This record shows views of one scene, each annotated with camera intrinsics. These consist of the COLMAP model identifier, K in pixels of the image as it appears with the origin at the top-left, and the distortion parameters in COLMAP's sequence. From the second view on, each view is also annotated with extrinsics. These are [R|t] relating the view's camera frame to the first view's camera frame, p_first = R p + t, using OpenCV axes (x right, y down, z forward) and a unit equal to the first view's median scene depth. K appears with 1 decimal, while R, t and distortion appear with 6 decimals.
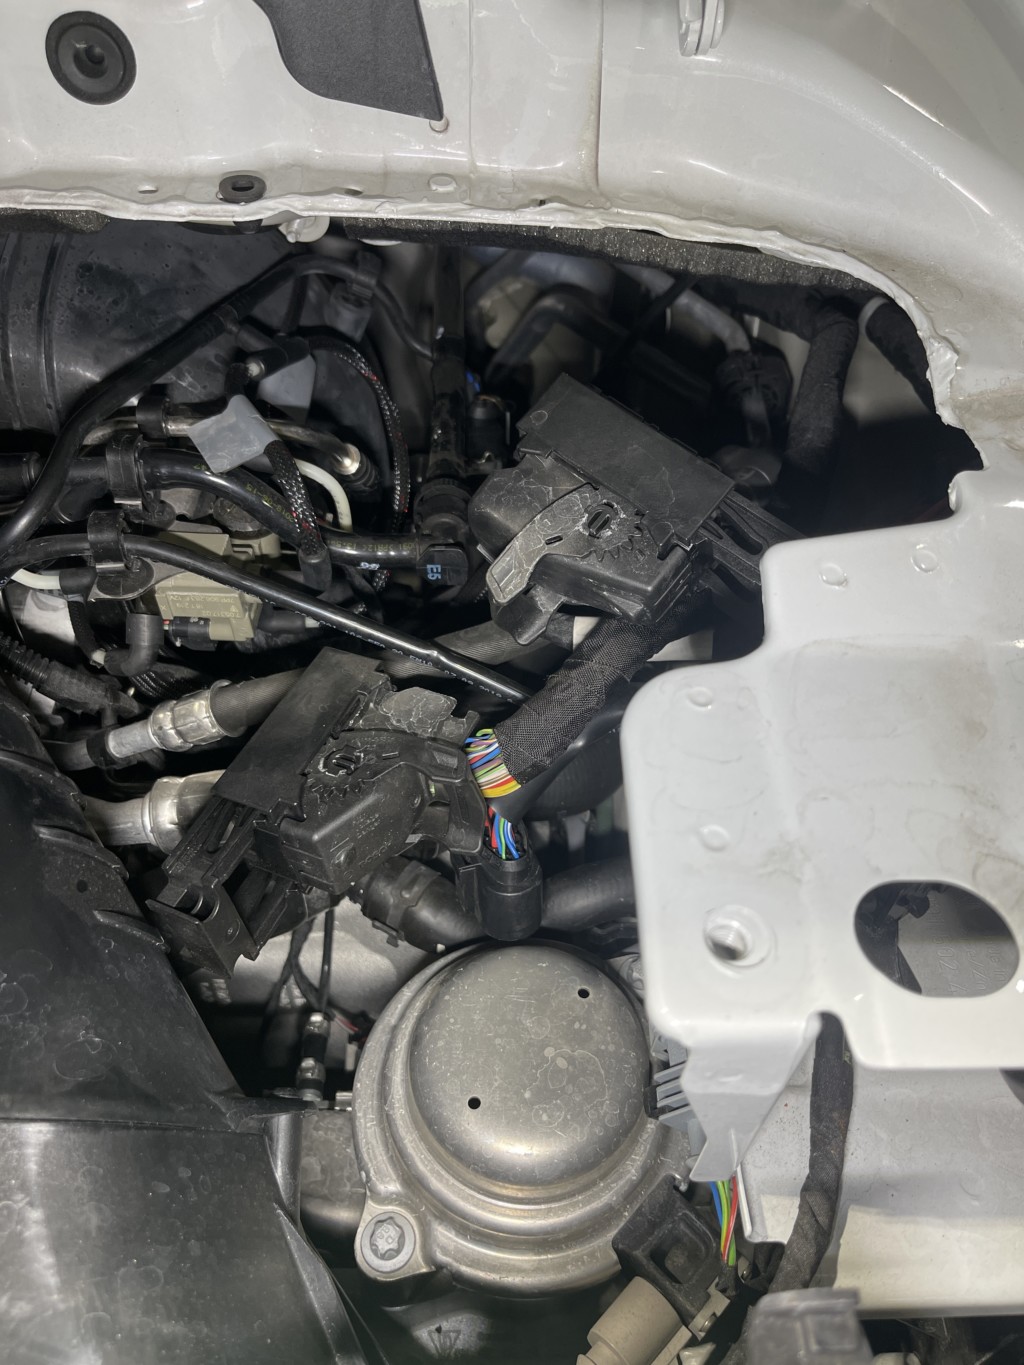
lens RADIAL K [[1027.3, 0, 512.0], [0, 1027.3, 682.5], [0, 0, 1]] dist [0.034541, -0.107354]
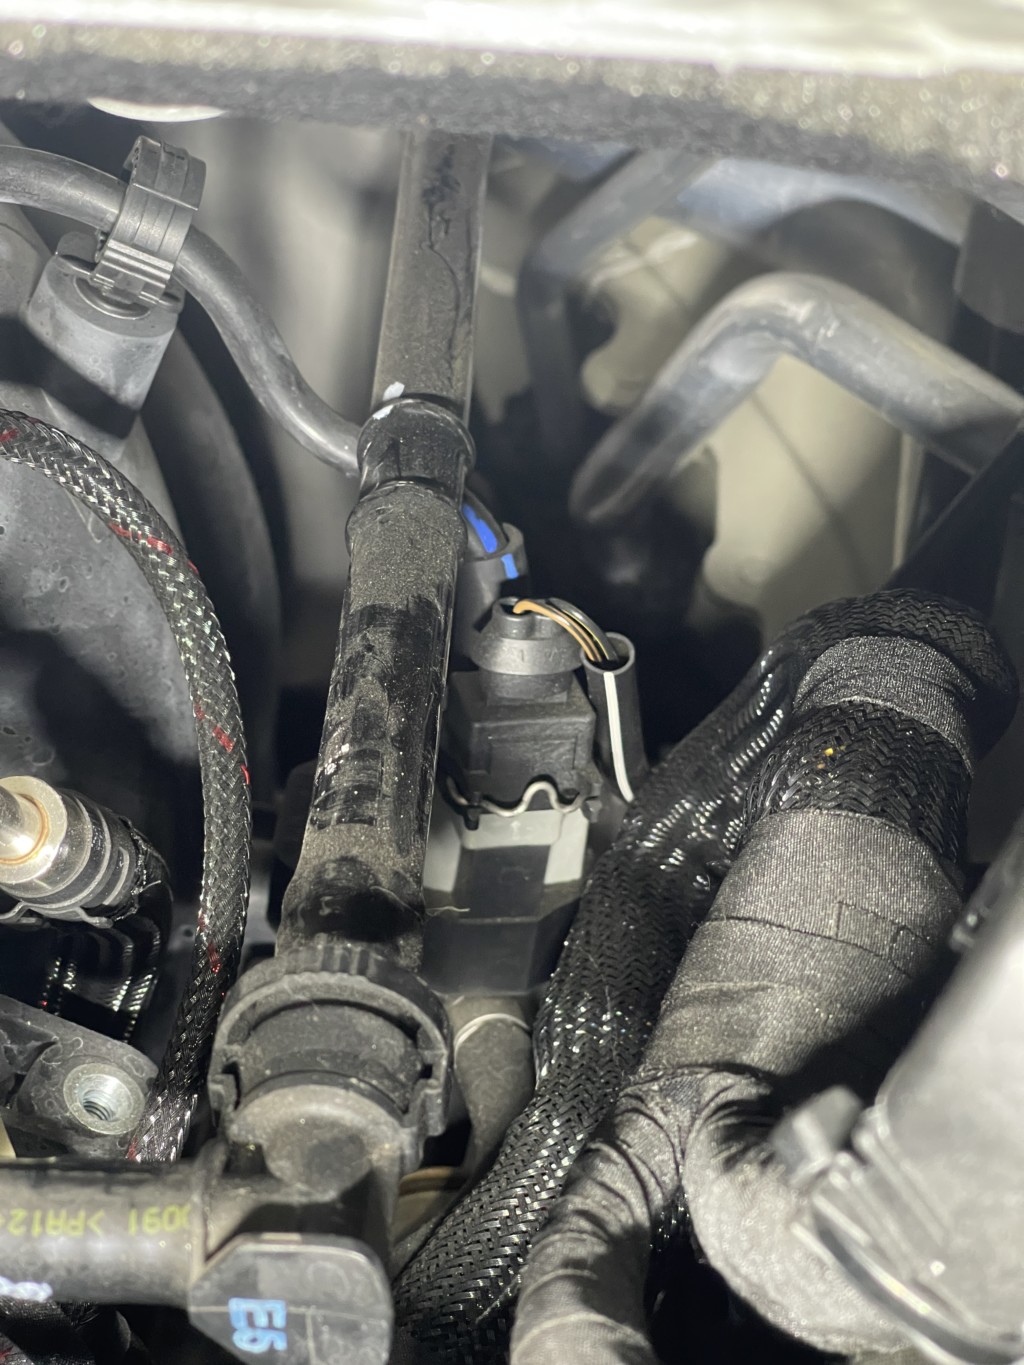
lens RADIAL K [[2485.9, 0, 512.0], [0, 2485.9, 682.5], [0, 0, 1]] dist [-0.006443, -0.004487]
pose [[0.996610, 0.032383, -0.075630, 0.025856], [-0.045457, 0.982956, -0.178134, -0.142178], [0.068572, 0.180968, 0.981096, 0.332002]]
